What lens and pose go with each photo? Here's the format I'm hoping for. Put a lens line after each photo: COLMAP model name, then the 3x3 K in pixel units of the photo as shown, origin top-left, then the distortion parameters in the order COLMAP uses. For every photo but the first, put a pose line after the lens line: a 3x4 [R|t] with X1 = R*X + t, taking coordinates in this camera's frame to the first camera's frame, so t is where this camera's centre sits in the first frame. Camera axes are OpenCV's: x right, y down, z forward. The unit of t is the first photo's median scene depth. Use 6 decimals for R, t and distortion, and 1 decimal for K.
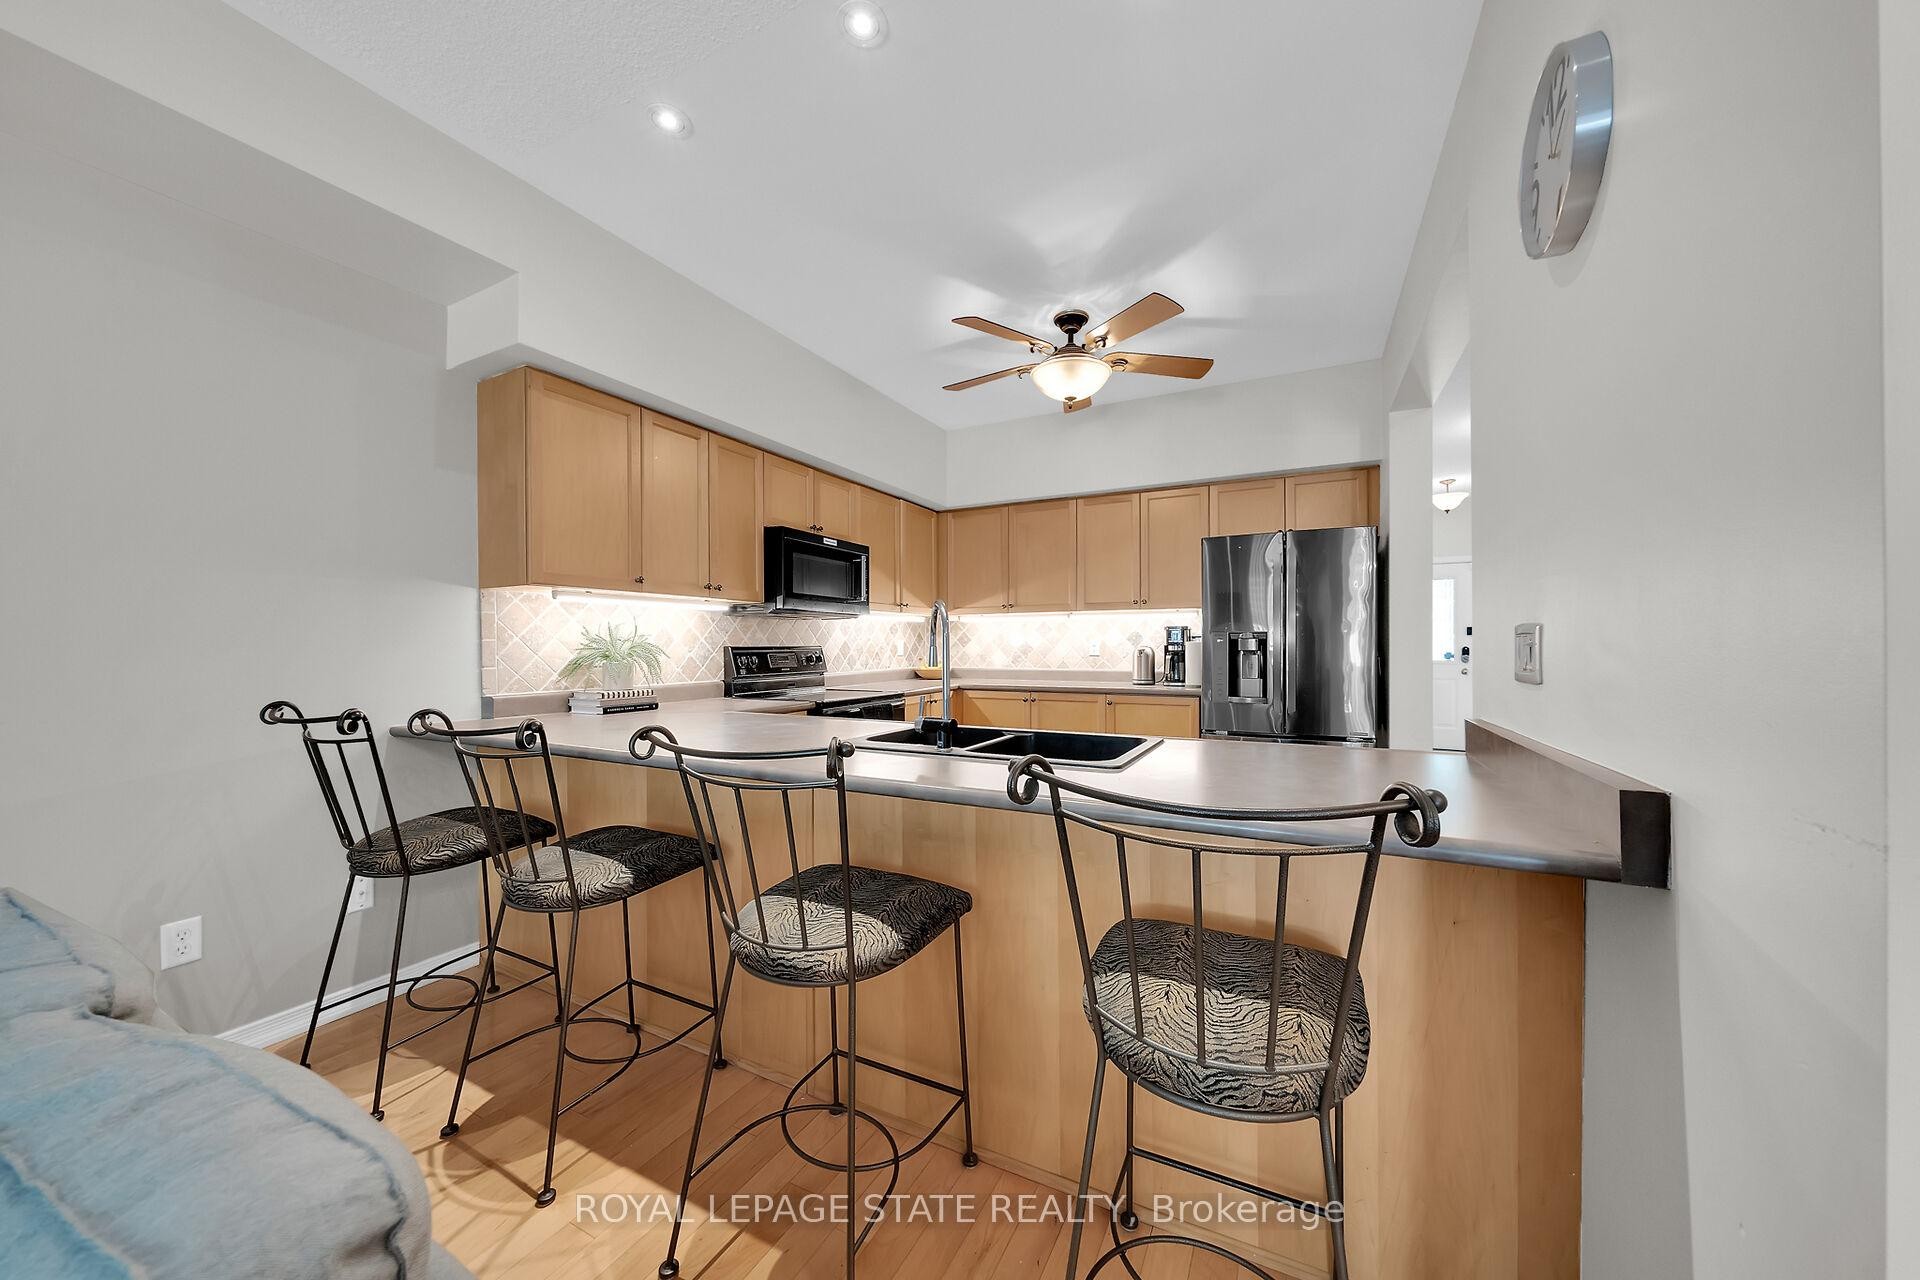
lens RADIAL K [[661.7, 0, 959.7], [0, 661.7, 646.7], [0, 0, 1]] dist [-0.007242, 0.000429]
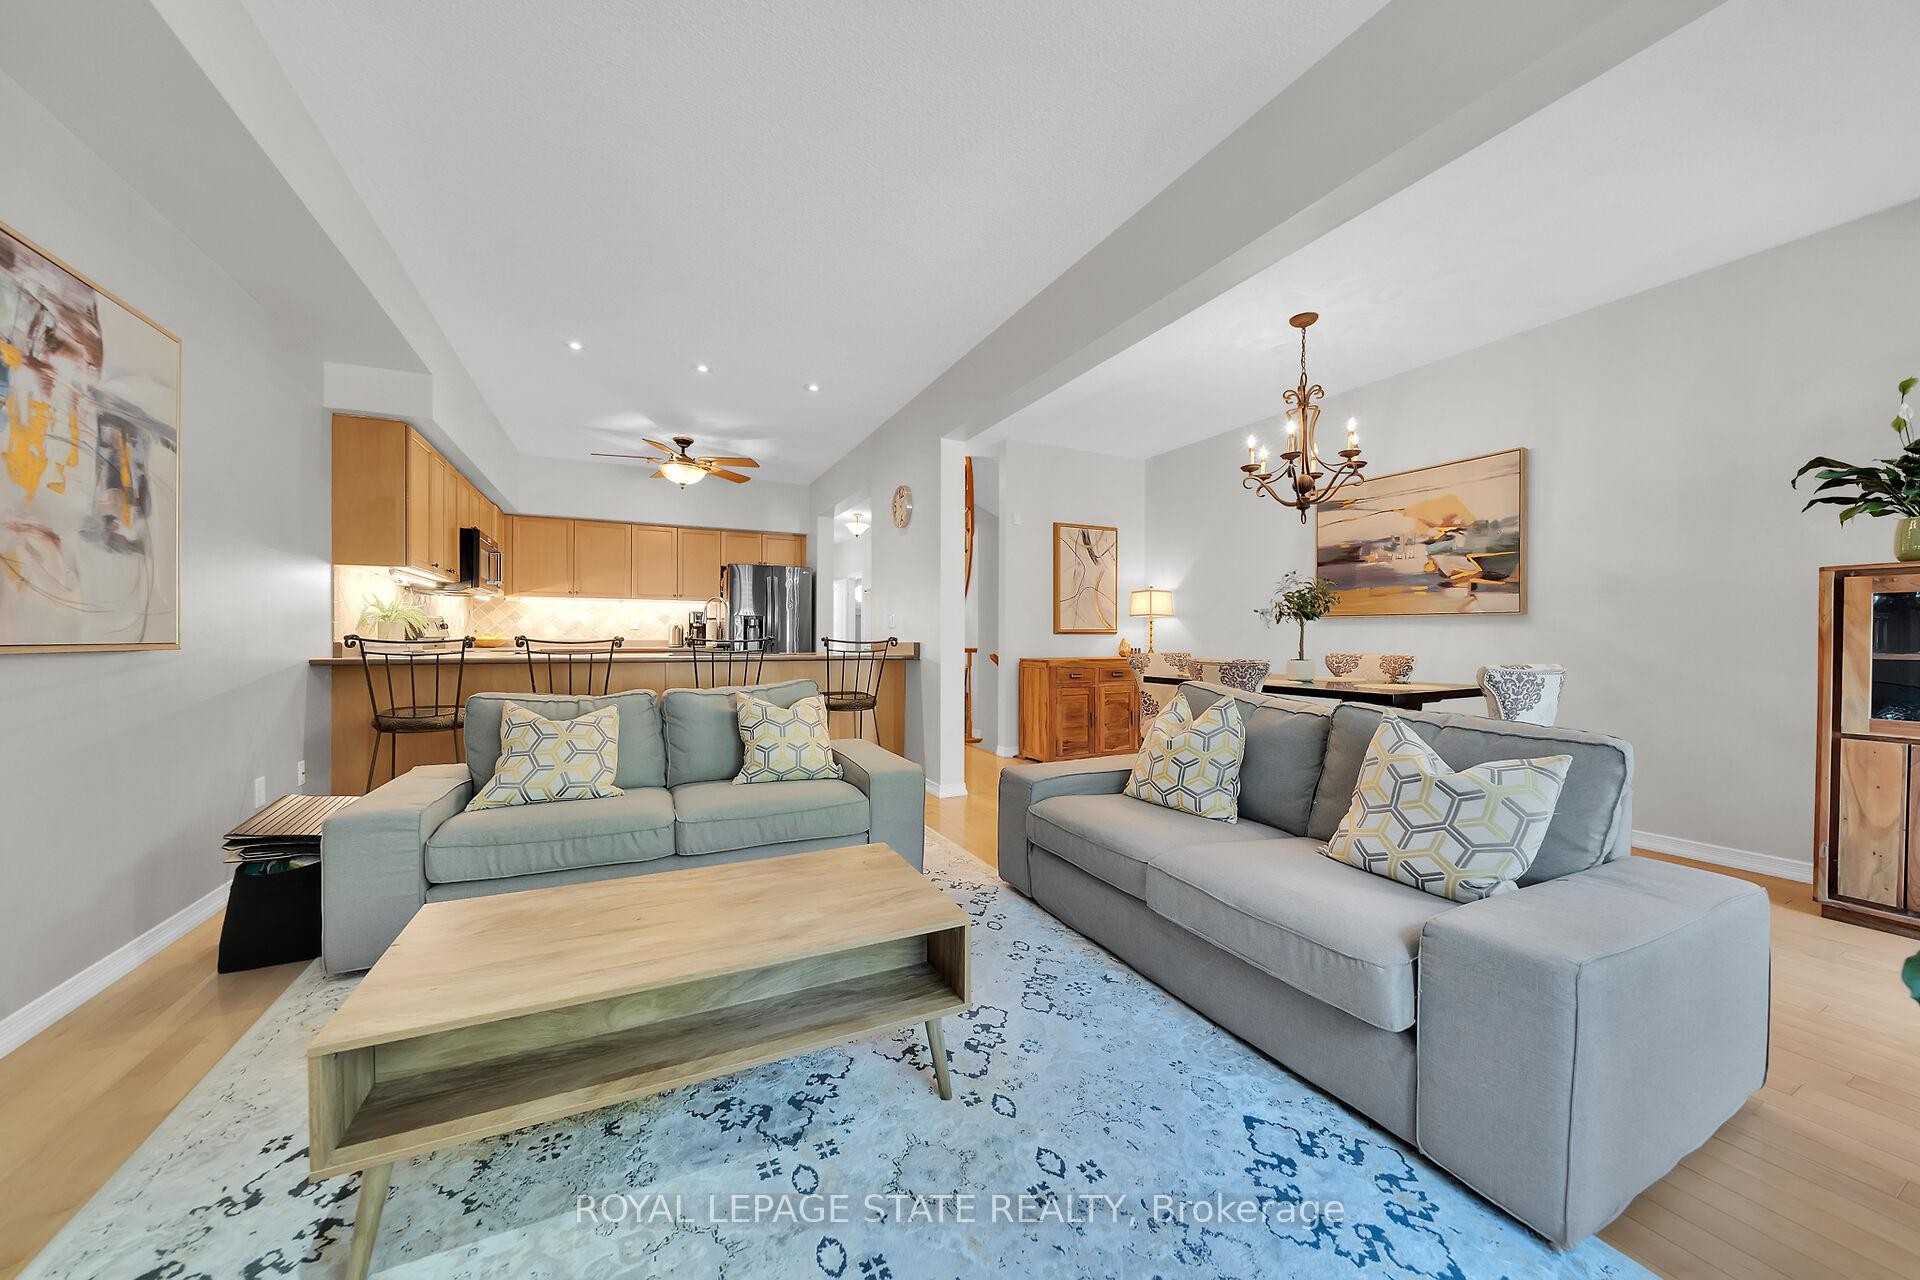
lens RADIAL K [[661.7, 0, 956.1], [0, 661.7, 638.3], [0, 0, 1]] dist [-0.007242, 0.000429]
pose [[0.594968, 0.005153, 0.803733, -0.674408], [-0.004543, 0.999985, -0.003048, 0.041415], [-0.803736, -0.001838, 0.594983, -0.553763]]
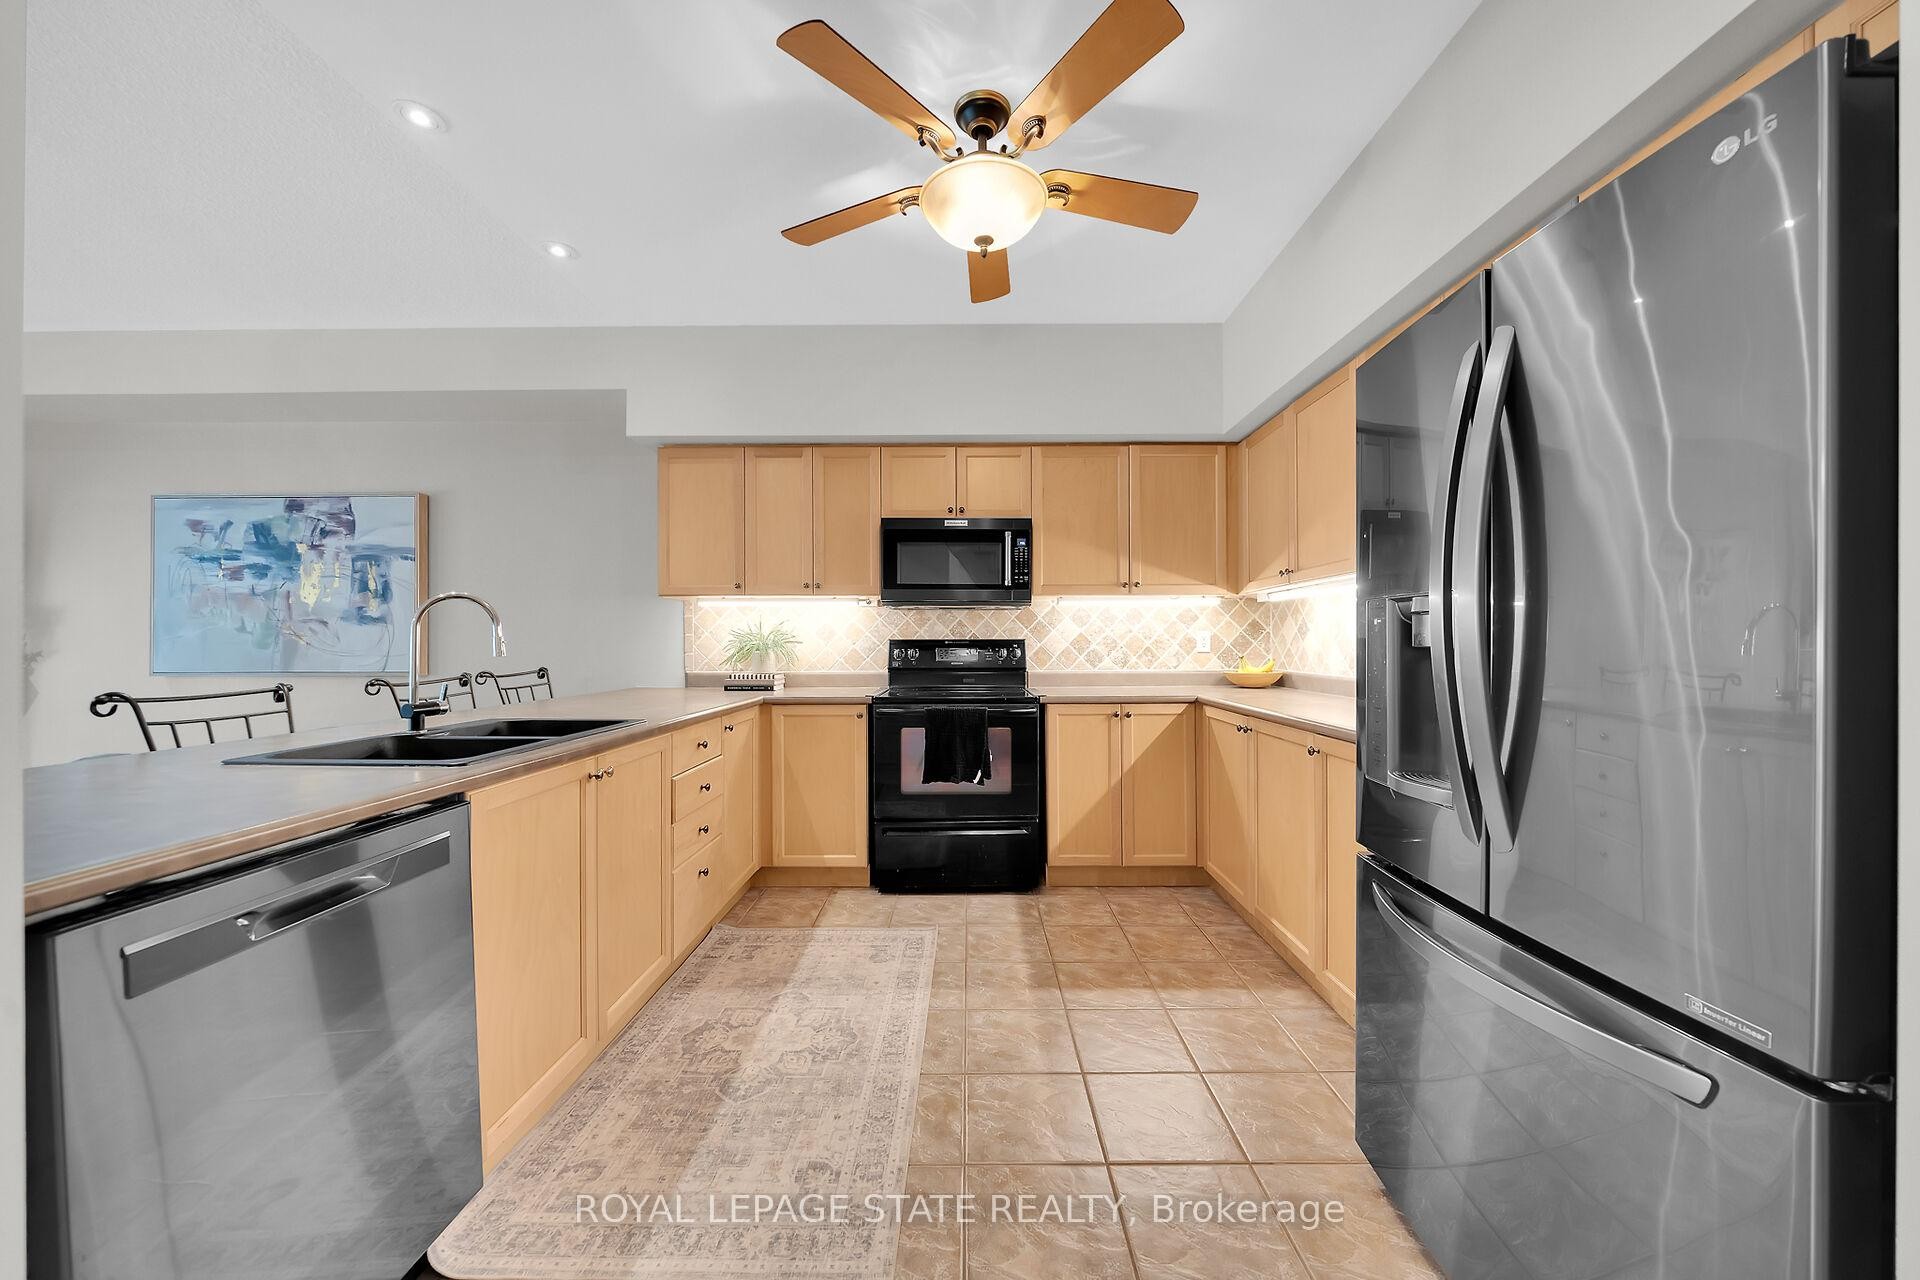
lens RADIAL K [[661.7, 0, 970.4], [0, 661.7, 647.4], [0, 0, 1]] dist [-0.007242, 0.000429]
pose [[0.463748, 0.003664, -0.885960, 0.579518], [-0.000830, 0.999993, 0.003701, 0.007448], [0.885967, -0.000981, 0.463747, 0.560850]]
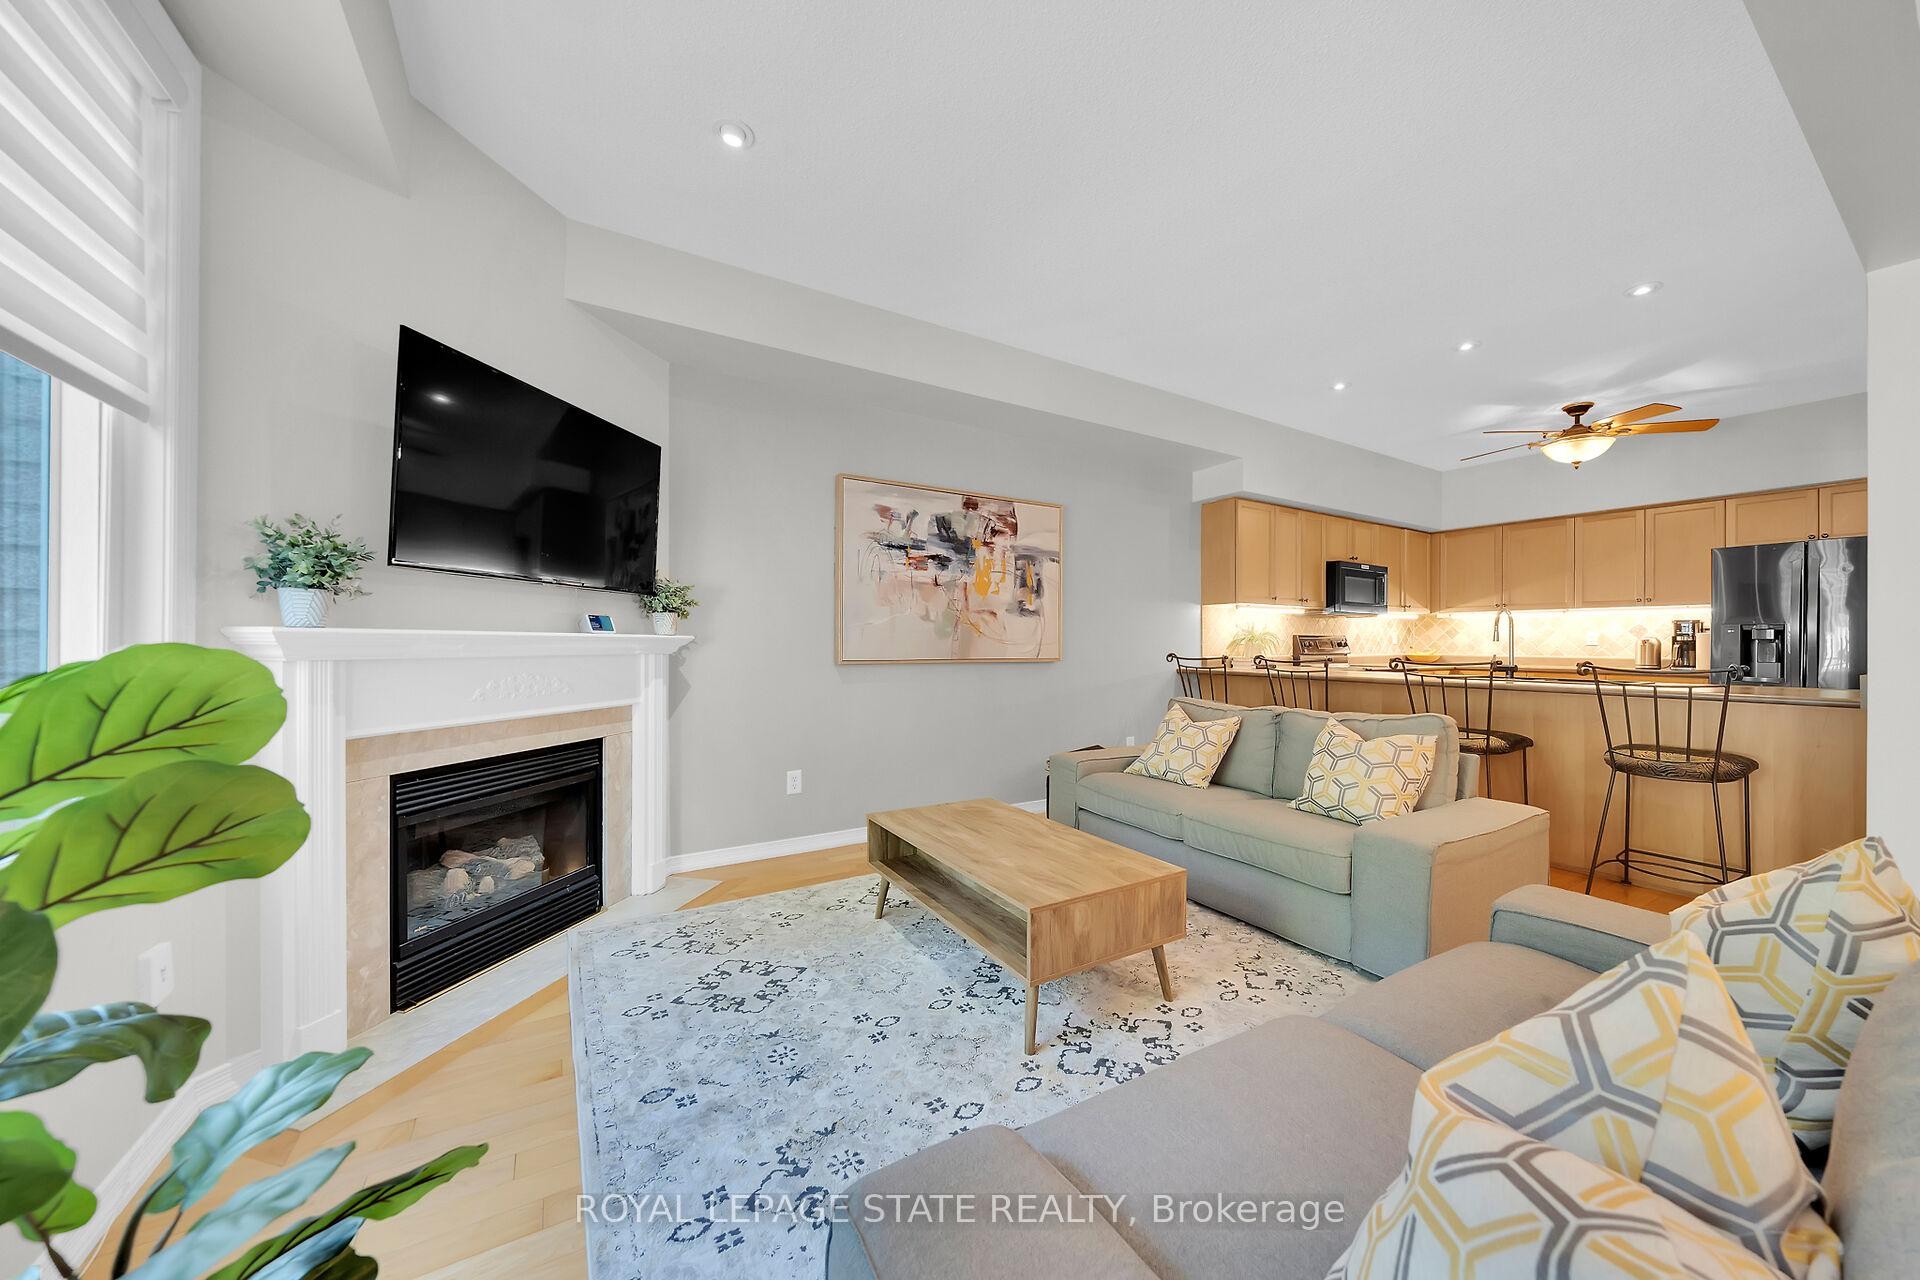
lens RADIAL K [[661.7, 0, 966.0], [0, 661.7, 643.9], [0, 0, 1]] dist [-0.007242, 0.000429]
pose [[0.855732, 0.007867, -0.517359, -0.182391], [-0.008196, 0.999965, 0.001648, 0.022449], [0.517354, 0.002830, 0.855767, -0.733861]]
